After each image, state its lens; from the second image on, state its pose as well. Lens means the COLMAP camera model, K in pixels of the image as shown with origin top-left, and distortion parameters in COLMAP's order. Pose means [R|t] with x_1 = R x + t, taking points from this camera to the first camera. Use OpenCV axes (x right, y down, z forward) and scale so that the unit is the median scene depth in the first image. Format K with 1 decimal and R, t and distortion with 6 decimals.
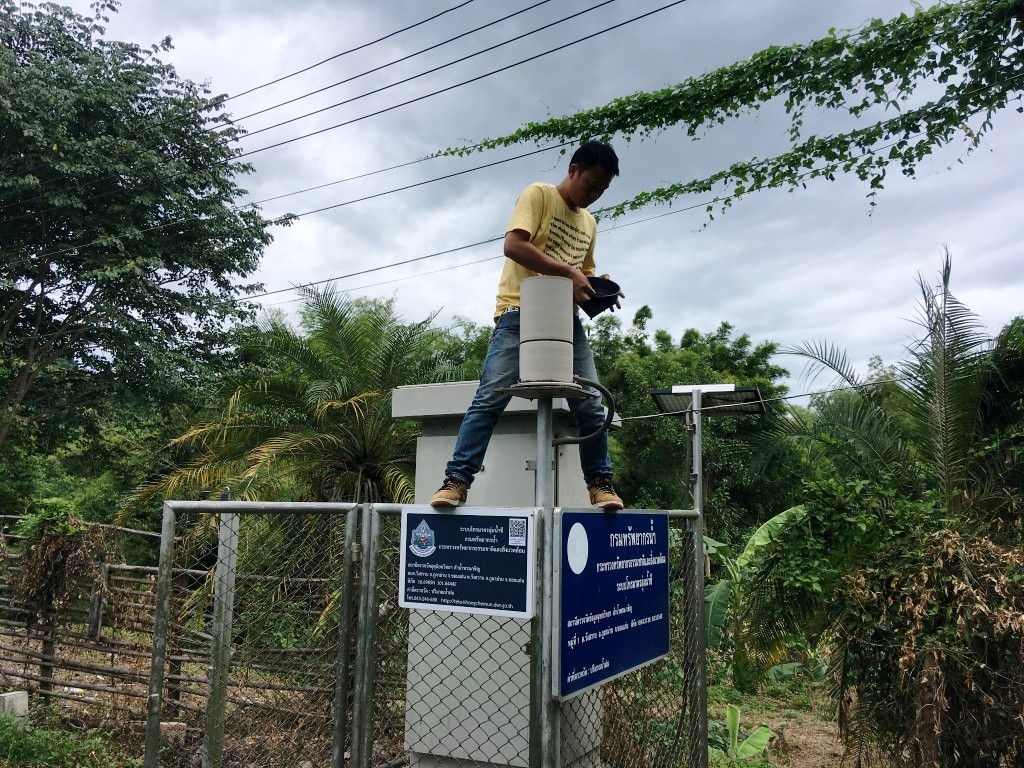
lens RADIAL K [[876.8, 0, 514.3], [0, 876.8, 380.8], [0, 0, 1]] dist [0.087135, -0.065402]
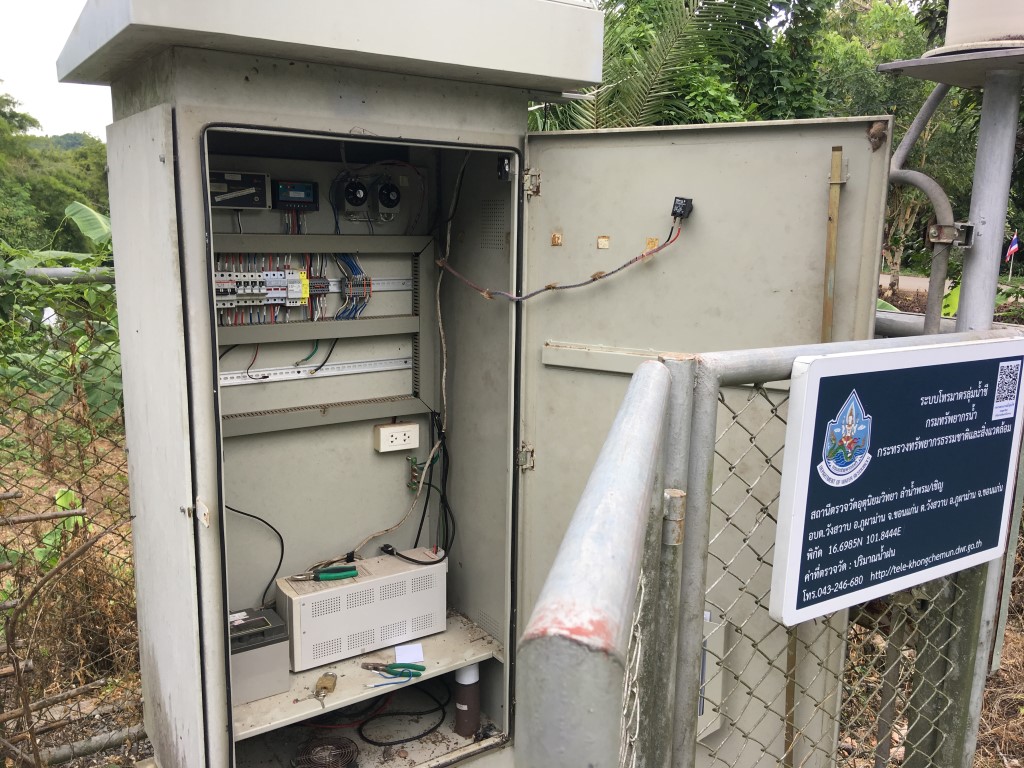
lens RADIAL K [[876.8, 0, 512.0], [0, 876.8, 384.3], [0, 0, 1]] dist [0.087135, -0.065402]
pose [[0.475236, -0.168654, 0.863543, -0.493493], [-0.145871, 0.952772, 0.266358, 0.080632], [-0.867682, -0.252549, 0.428190, 0.985182]]
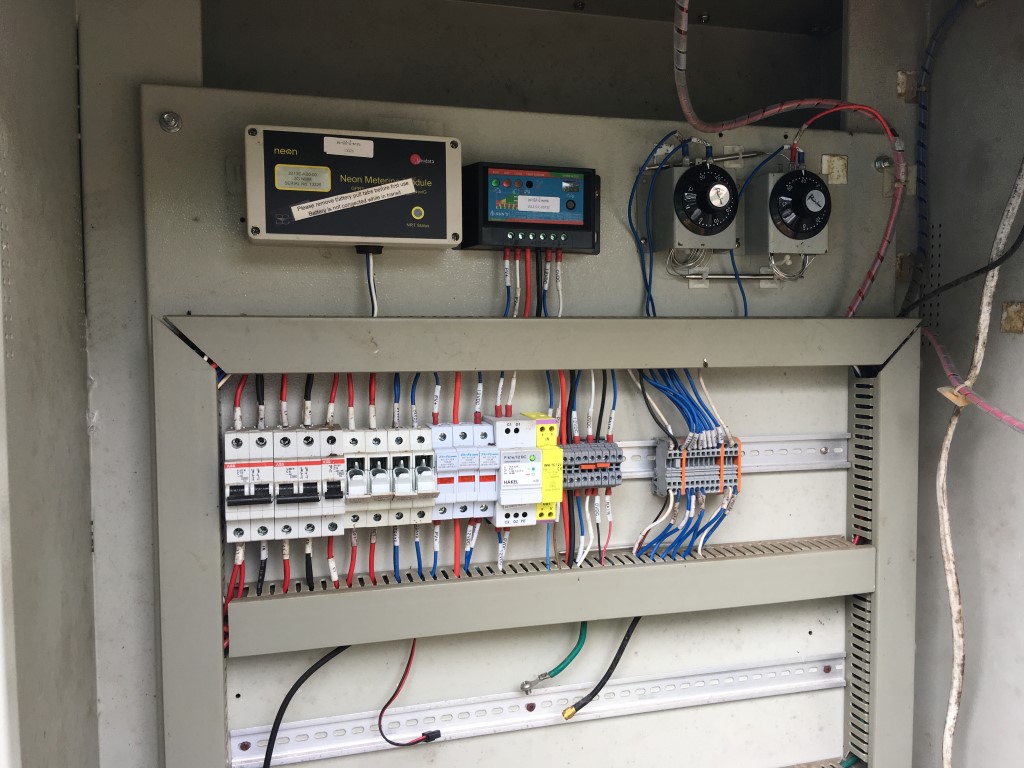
lens RADIAL K [[876.8, 0, 509.5], [0, 876.8, 379.2], [0, 0, 1]] dist [0.087135, -0.065402]
pose [[0.726179, -0.054457, 0.685346, -0.162576], [-0.091883, 0.980228, 0.175245, 0.145487], [-0.681338, -0.190231, 0.706817, 1.259590]]
